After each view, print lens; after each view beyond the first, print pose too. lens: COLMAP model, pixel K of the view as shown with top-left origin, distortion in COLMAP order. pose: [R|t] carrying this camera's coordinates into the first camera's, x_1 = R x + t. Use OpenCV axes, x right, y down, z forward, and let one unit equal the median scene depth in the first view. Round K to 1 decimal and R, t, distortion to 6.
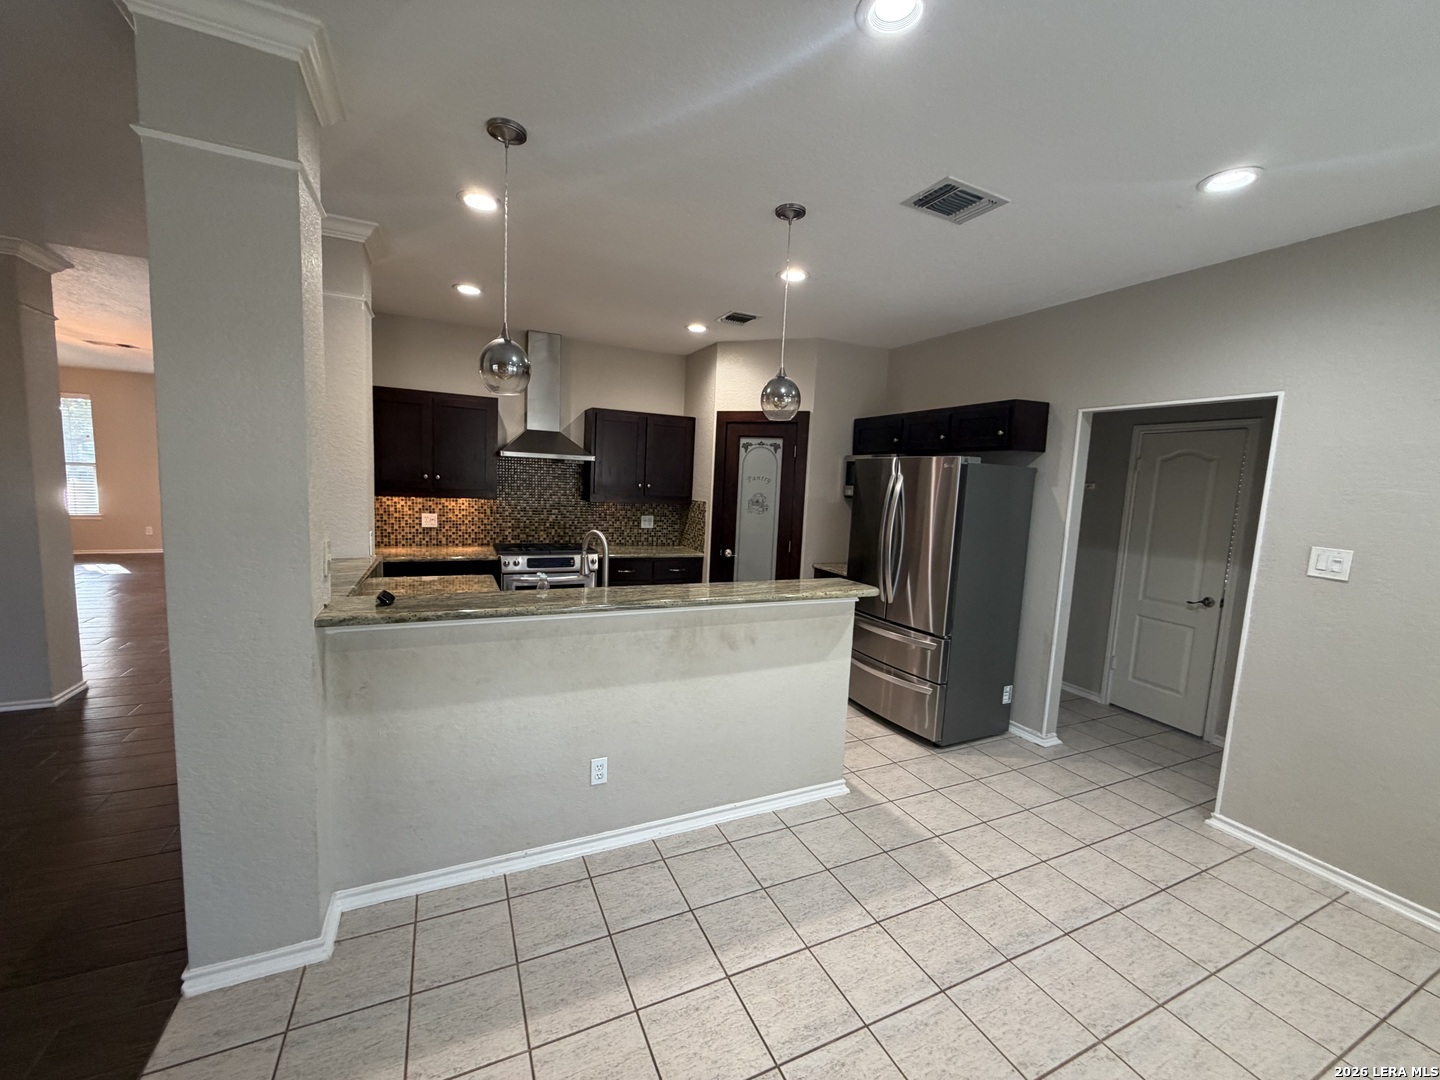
lens RADIAL K [[576.8, 0, 713.9], [0, 576.8, 538.9], [0, 0, 1]] dist [0.003810, 0.000056]
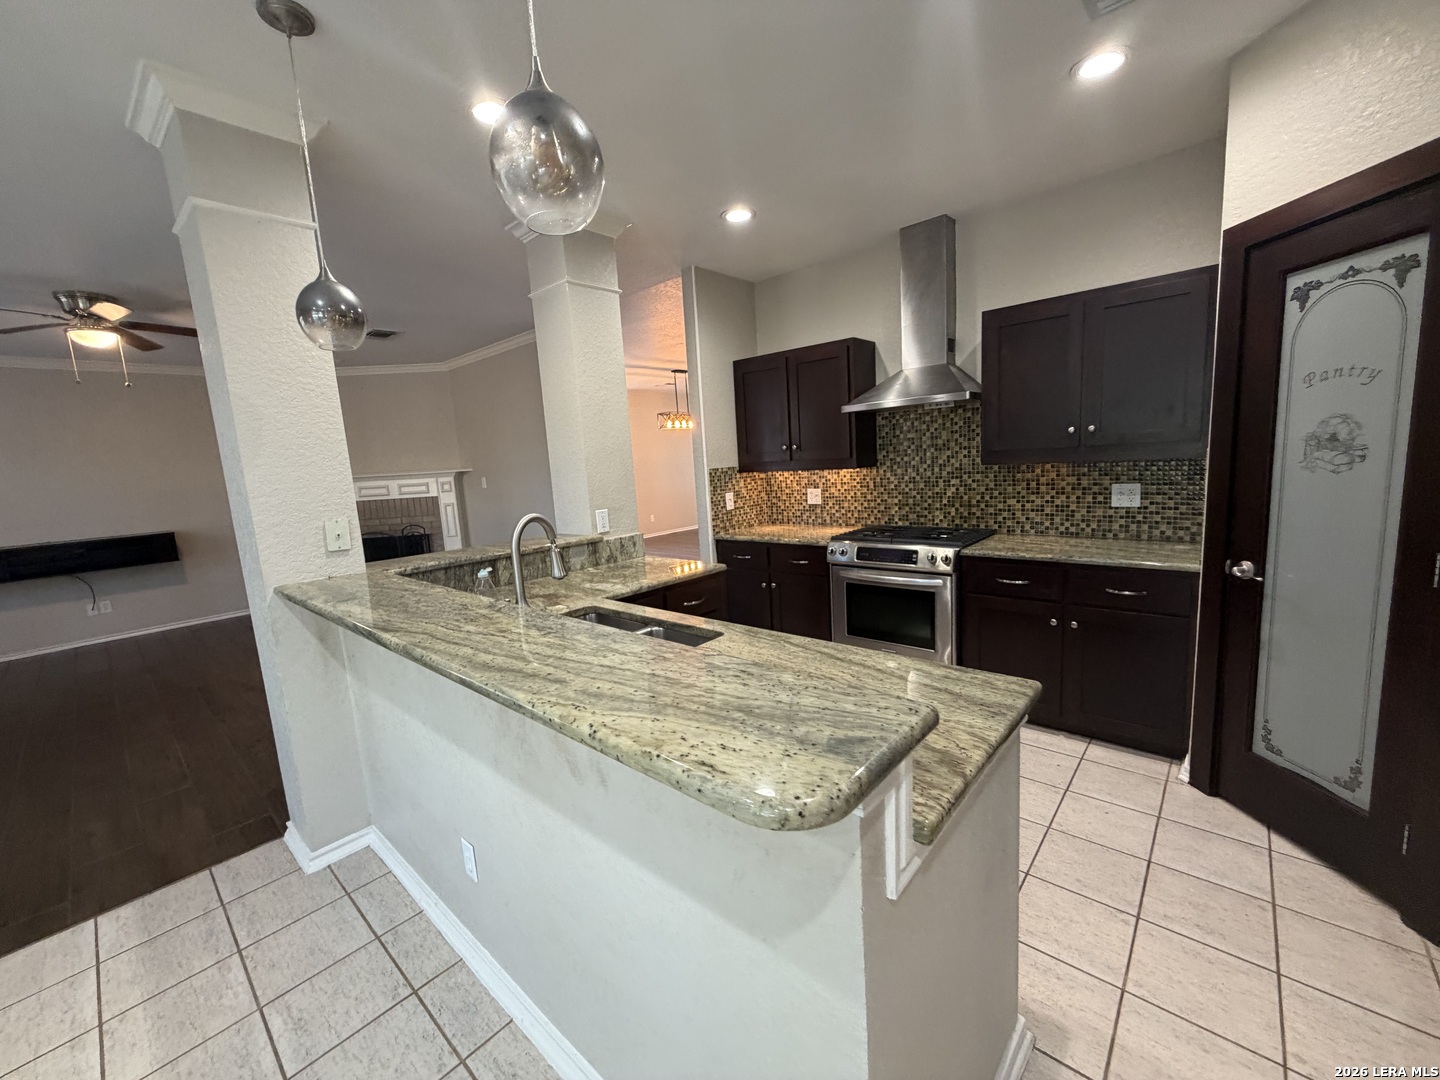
lens RADIAL K [[576.8, 0, 714.9], [0, 576.8, 540.6], [0, 0, 1]] dist [0.003810, 0.000056]
pose [[0.390195, 0.064063, -0.918501, 0.268530], [-0.017482, 0.997912, 0.062176, -0.016321], [0.920566, -0.008204, 0.390500, 0.503218]]
